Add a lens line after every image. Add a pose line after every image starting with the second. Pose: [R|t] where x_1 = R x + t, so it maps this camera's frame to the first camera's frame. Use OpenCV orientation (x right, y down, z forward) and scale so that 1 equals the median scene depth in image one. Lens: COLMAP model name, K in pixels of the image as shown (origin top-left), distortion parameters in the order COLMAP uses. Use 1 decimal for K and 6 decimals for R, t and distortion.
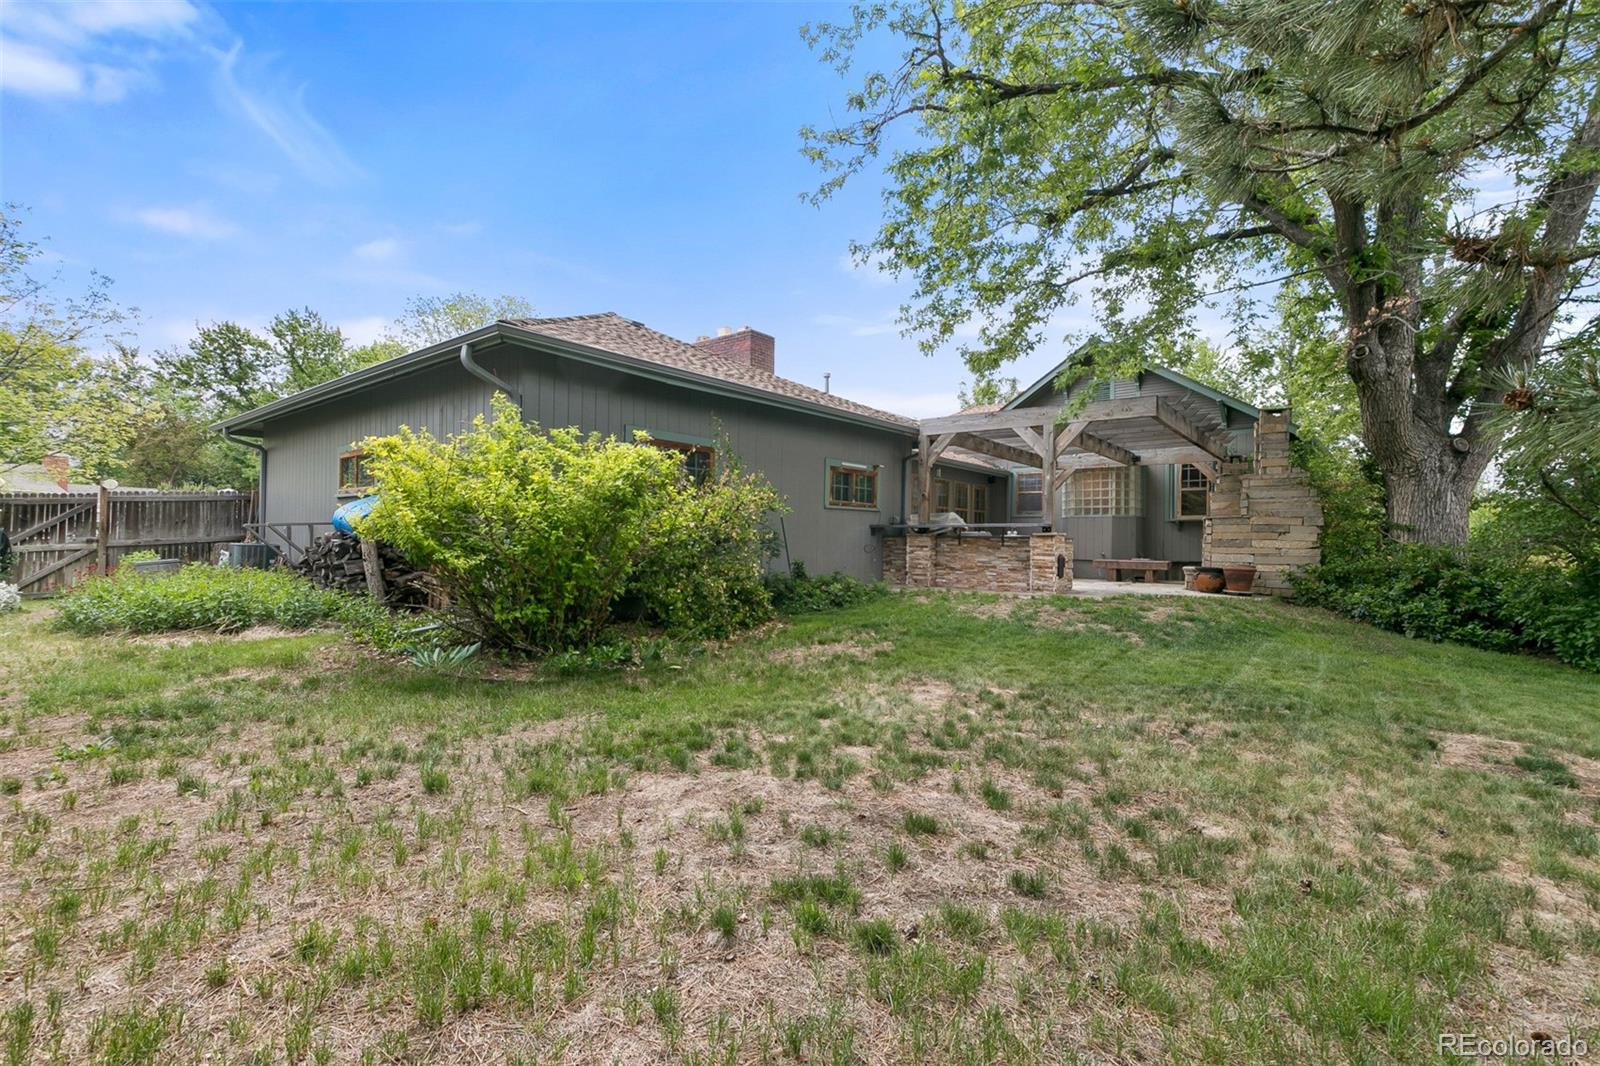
lens RADIAL K [[751.0, 0, 790.8], [0, 751.0, 537.7], [0, 0, 1]] dist [0.001201, -0.002875]
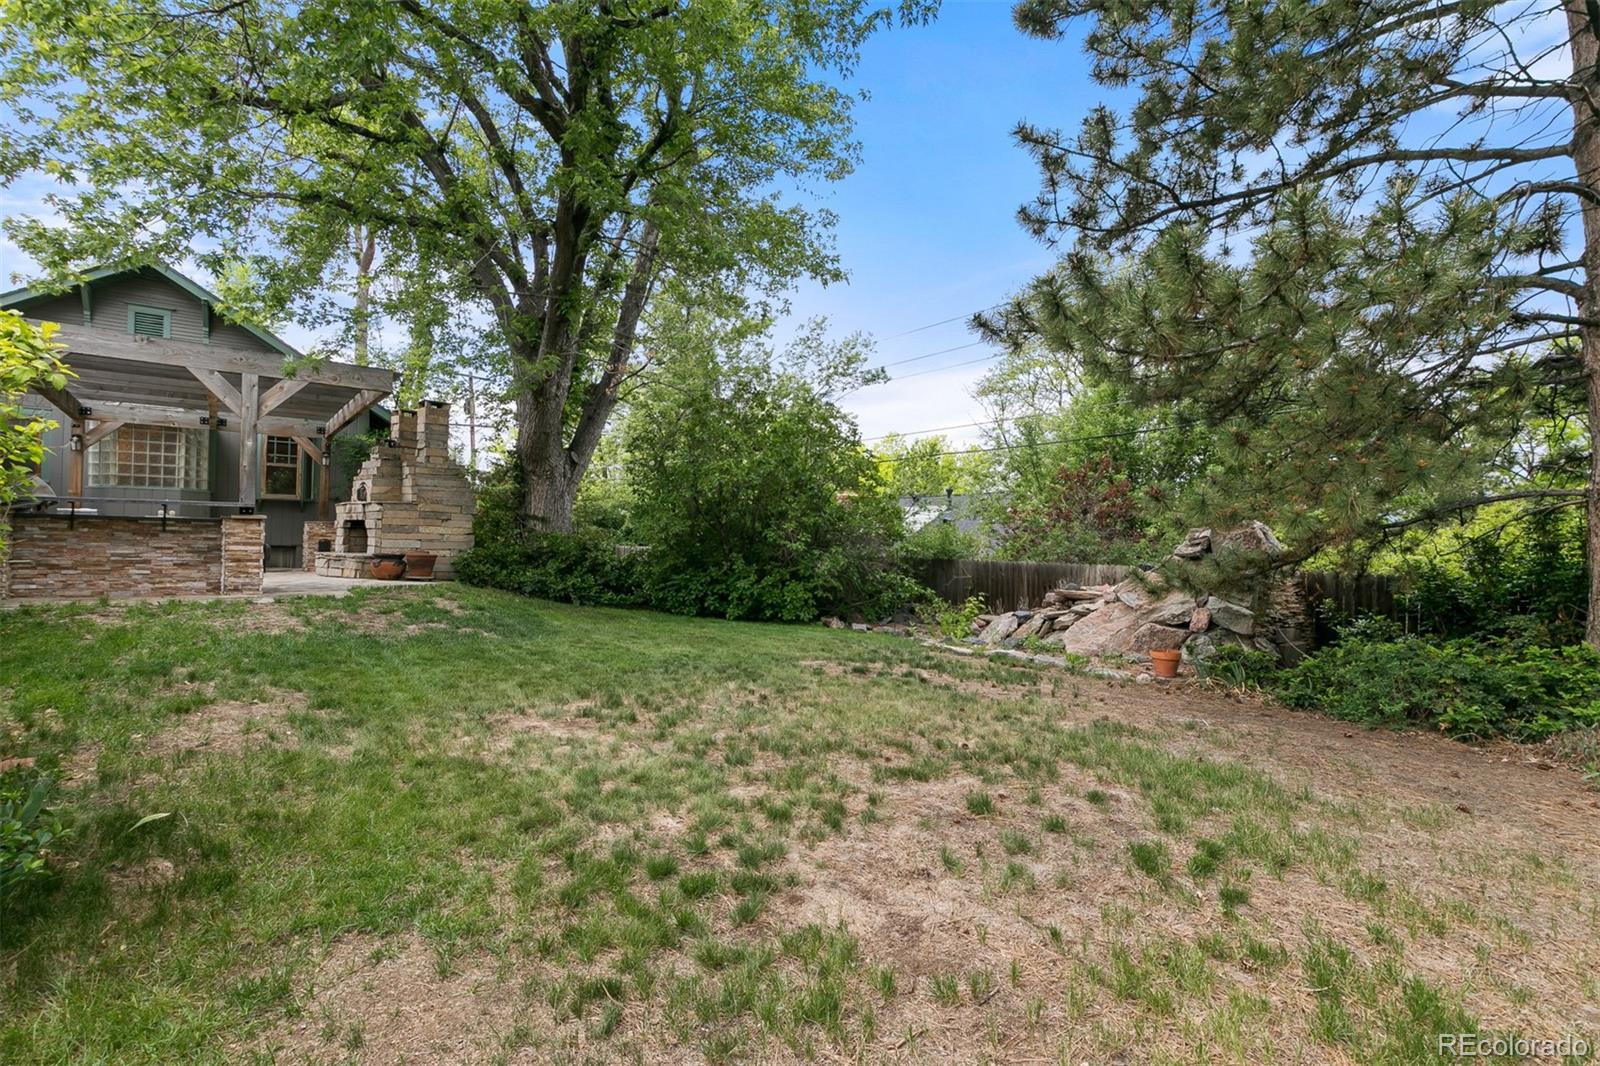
lens RADIAL K [[751.0, 0, 792.3], [0, 751.0, 532.1], [0, 0, 1]] dist [0.001201, -0.002875]
pose [[0.240613, -0.000443, 0.970621, -0.263050], [-0.025692, 0.999647, 0.006825, -0.008705], [-0.970281, -0.026579, 0.240516, 0.263322]]
